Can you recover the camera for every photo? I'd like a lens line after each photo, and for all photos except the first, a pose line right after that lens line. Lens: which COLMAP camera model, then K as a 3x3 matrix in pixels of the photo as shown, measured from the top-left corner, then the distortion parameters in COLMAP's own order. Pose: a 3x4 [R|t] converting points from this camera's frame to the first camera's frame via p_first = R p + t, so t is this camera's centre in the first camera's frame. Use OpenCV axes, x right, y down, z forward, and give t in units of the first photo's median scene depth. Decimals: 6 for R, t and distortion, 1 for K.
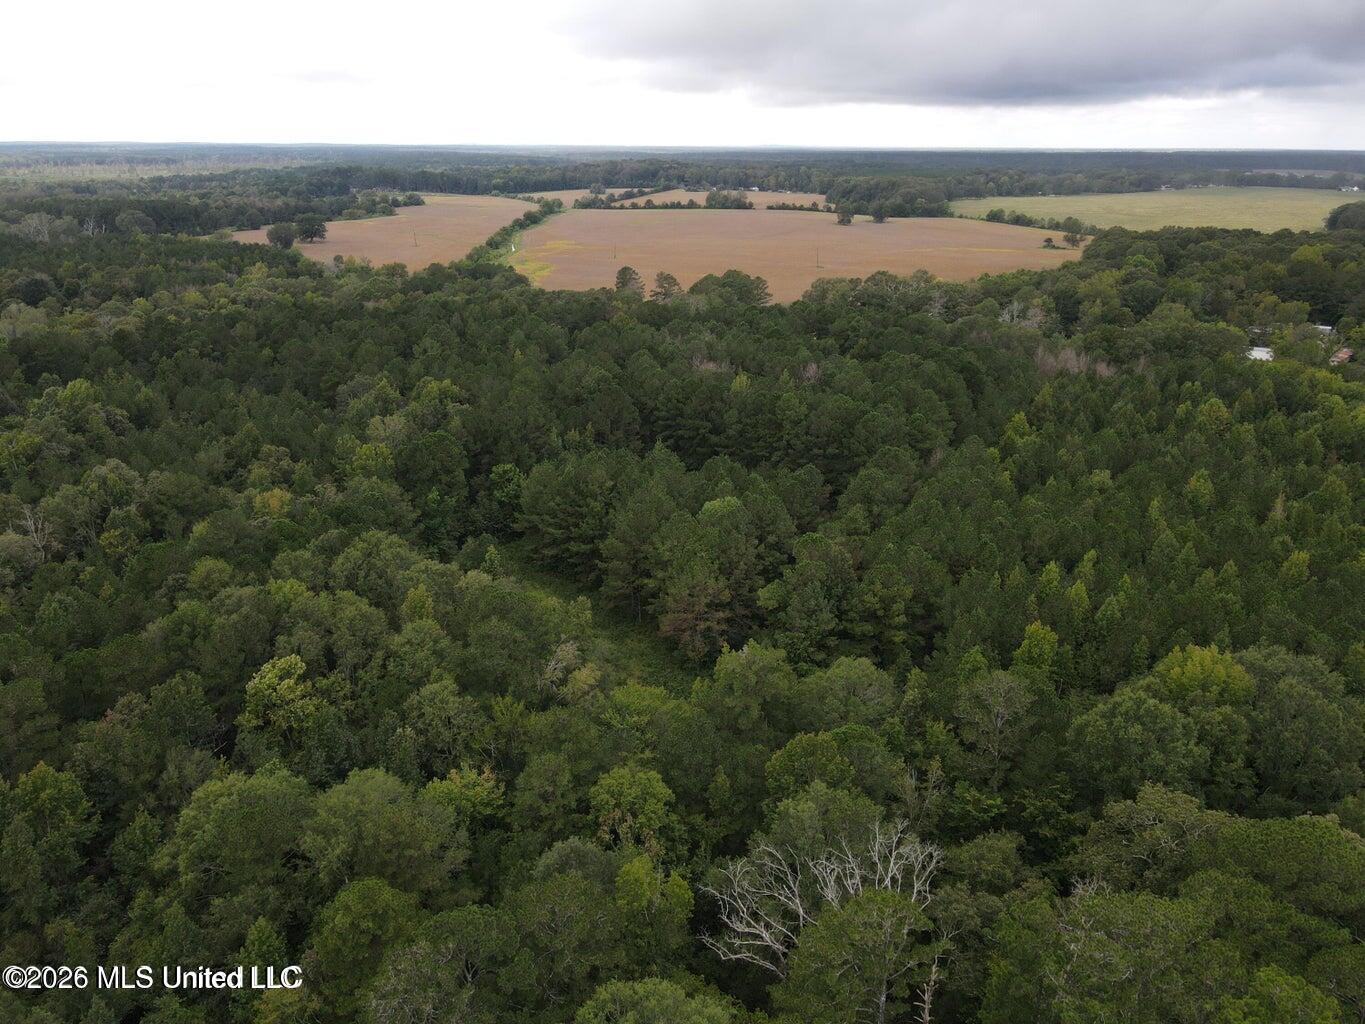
lens RADIAL K [[1010.8, 0, 682.5], [0, 1010.8, 512.0], [0, 0, 1]] dist [0.008484, 0.009058]
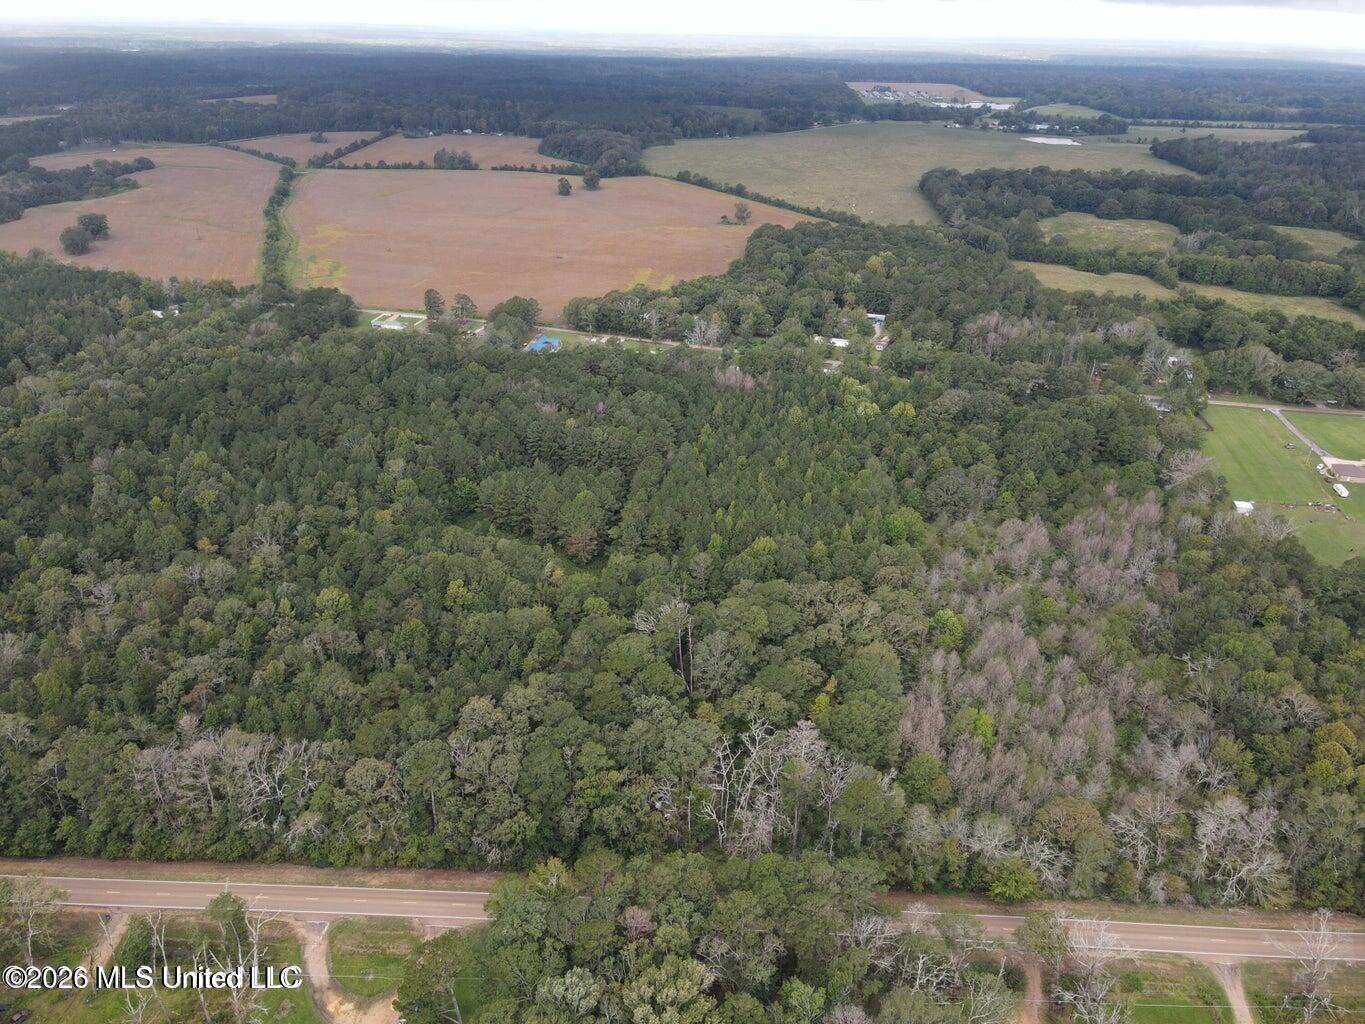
lens RADIAL K [[1010.8, 0, 682.5], [0, 1010.8, 512.0], [0, 0, 1]] dist [0.008484, 0.009058]
pose [[0.958464, -0.112569, 0.262060, -0.368283], [0.084197, 0.989542, 0.117118, -0.227528], [-0.272503, -0.090189, 0.957919, -1.318581]]
